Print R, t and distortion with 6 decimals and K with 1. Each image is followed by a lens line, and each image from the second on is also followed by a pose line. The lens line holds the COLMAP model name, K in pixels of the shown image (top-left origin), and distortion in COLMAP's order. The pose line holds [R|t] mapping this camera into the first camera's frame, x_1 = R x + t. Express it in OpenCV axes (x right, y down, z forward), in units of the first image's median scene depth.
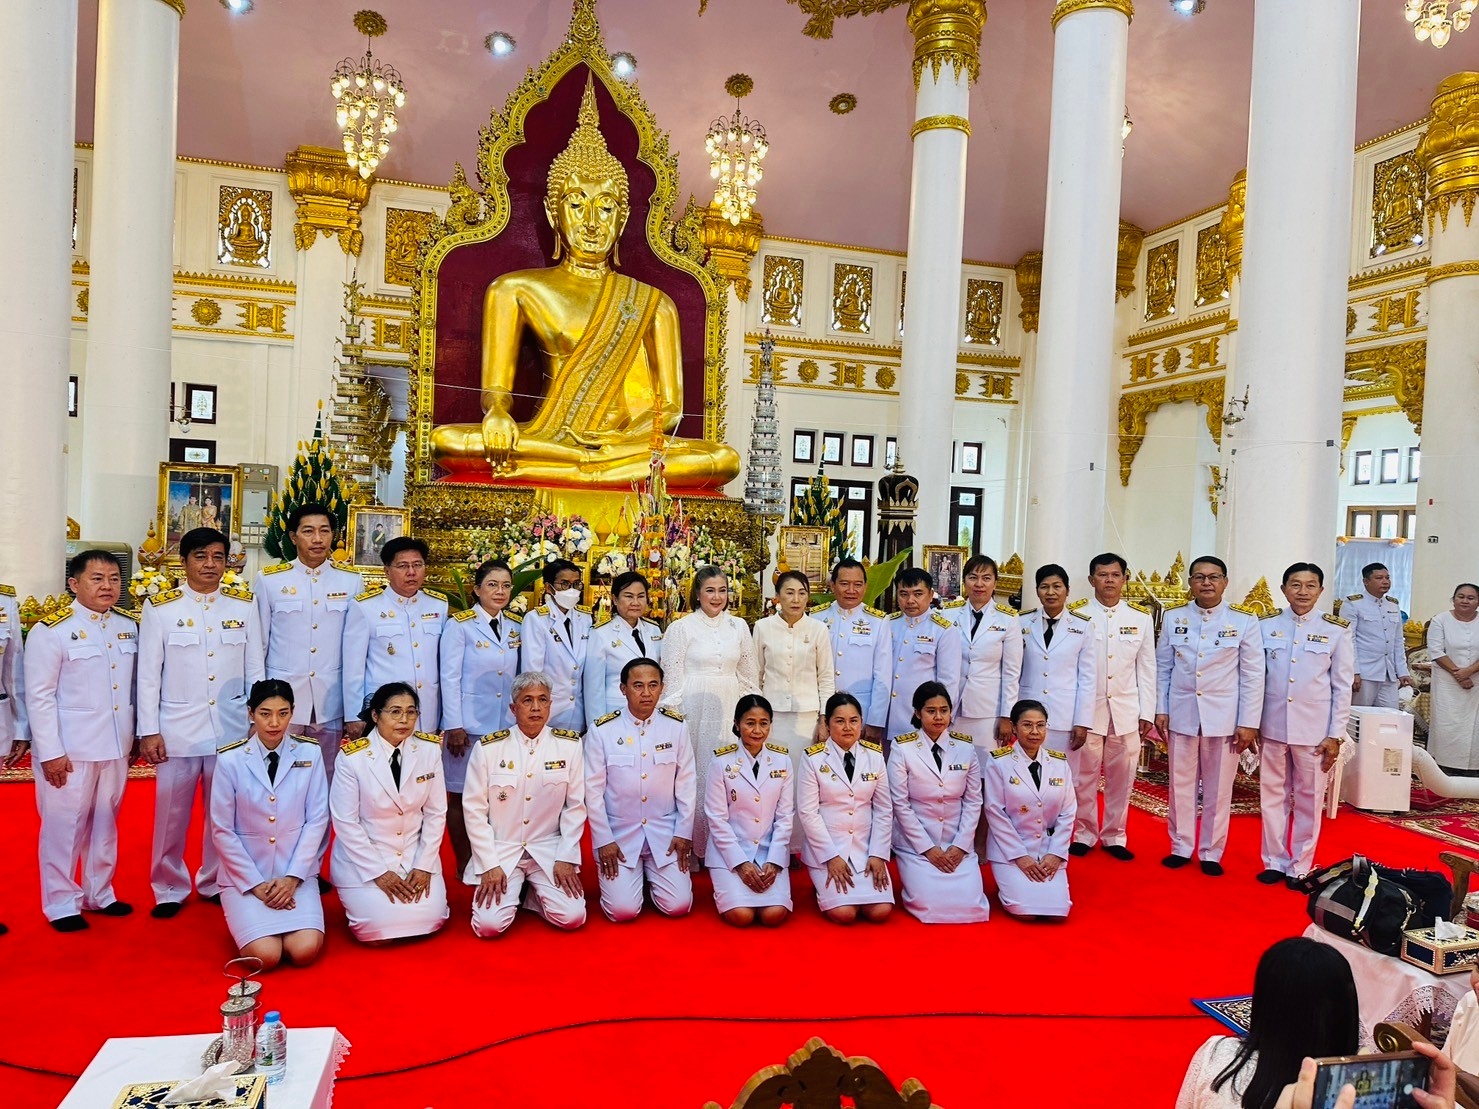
lens RADIAL K [[1072.4, 0, 752.0], [0, 1072.4, 554.5], [0, 0, 1]] dist [0.163030, -0.287317]
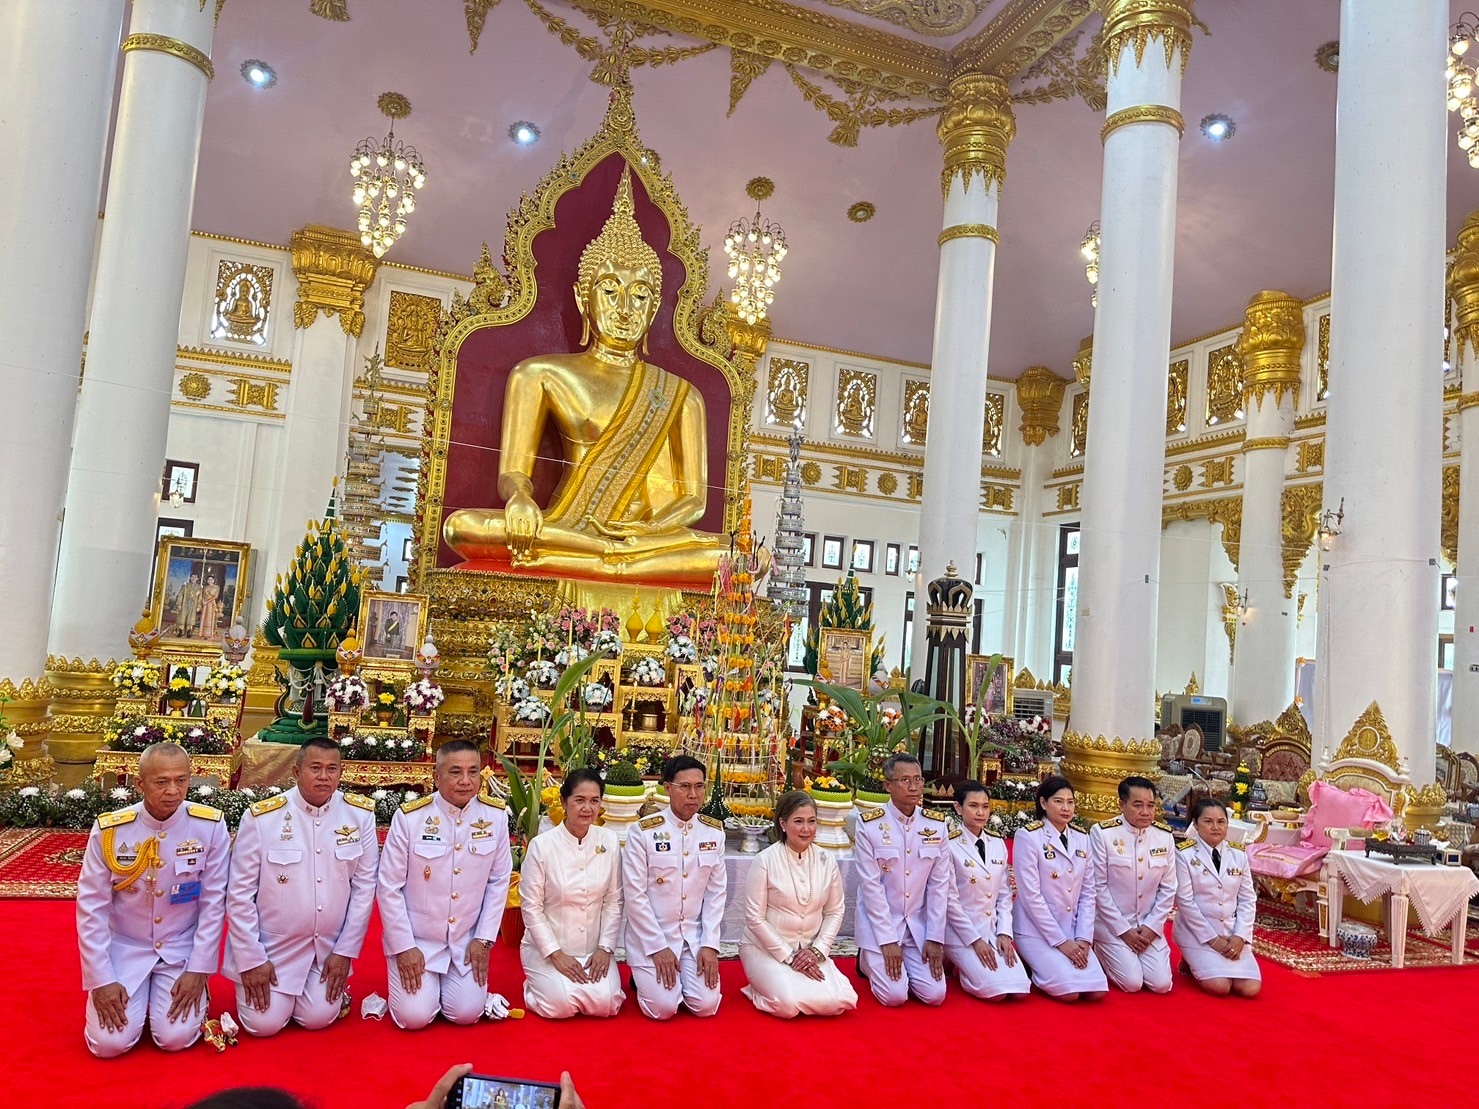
lens RADIAL K [[1063.8, 0, 739.5], [0, 1063.8, 554.5], [0, 0, 1]] dist [0.213819, -0.431552]
pose [[0.998434, 0.037851, 0.041184, -0.066891], [-0.033586, 0.994447, -0.099739, 0.003726], [-0.044730, 0.098199, 0.994161, 0.055598]]
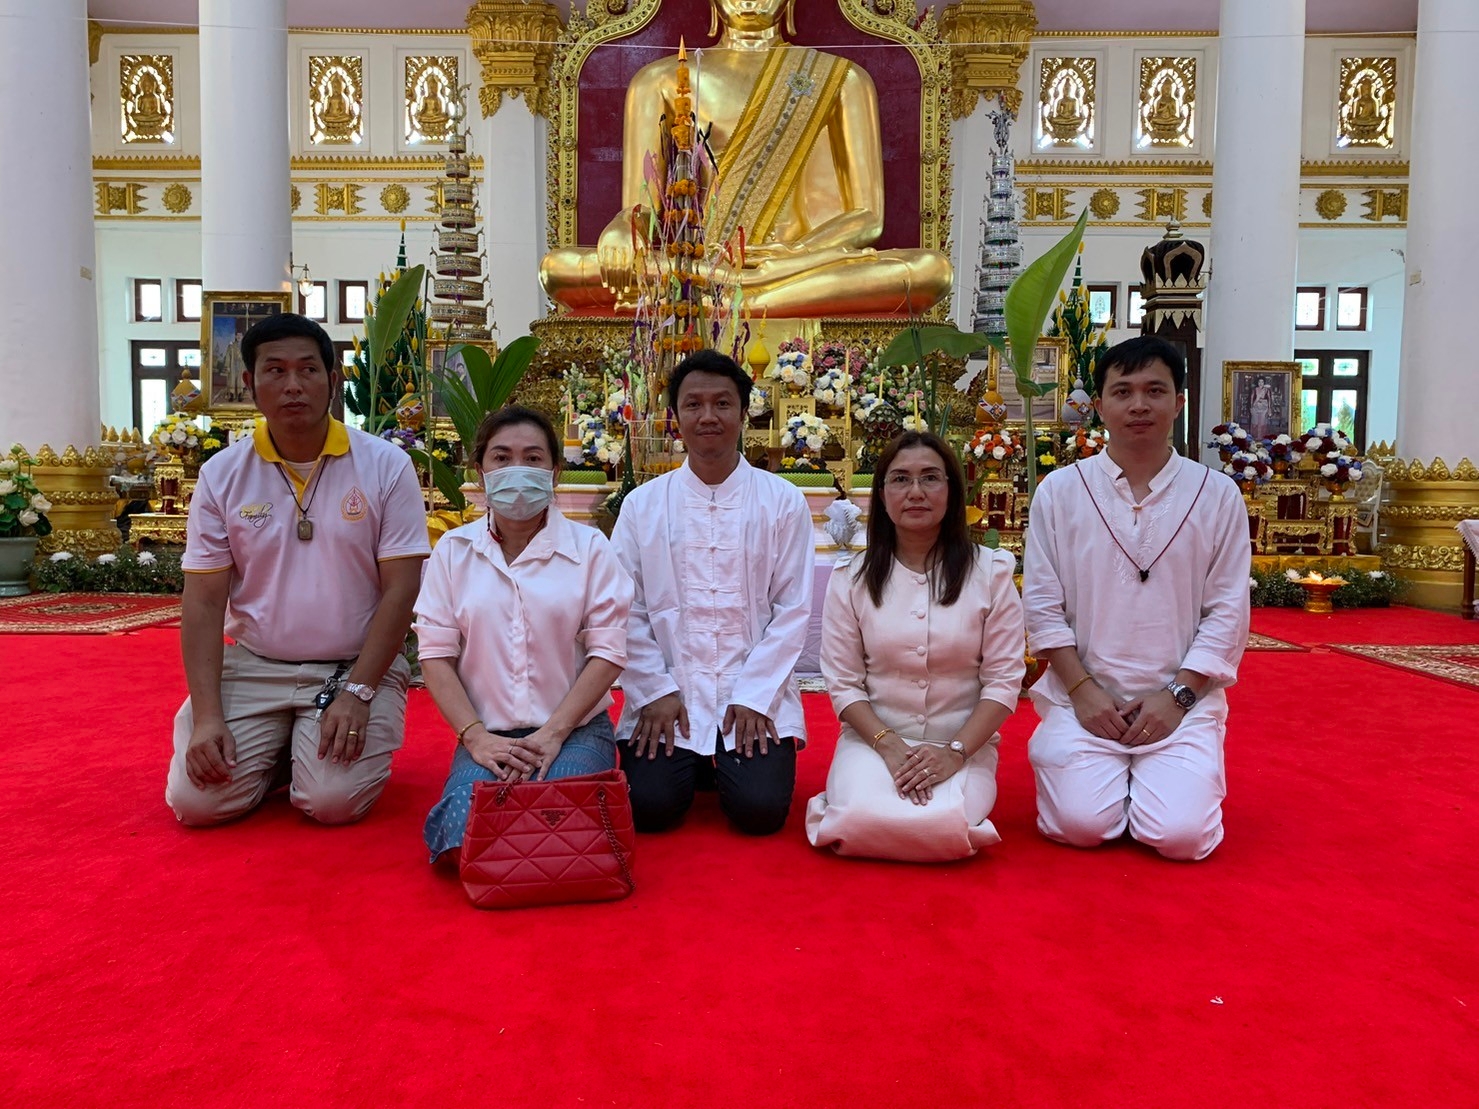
lens RADIAL K [[1165.8, 0, 739.5], [0, 1165.8, 554.5], [0, 0, 1]] dist [0.010464, -0.003659]
pose [[0.950243, -0.014108, -0.311190, 0.080430], [0.019829, 0.999687, 0.015226, 0.074069], [0.310878, -0.020639, 0.950226, 0.193932]]
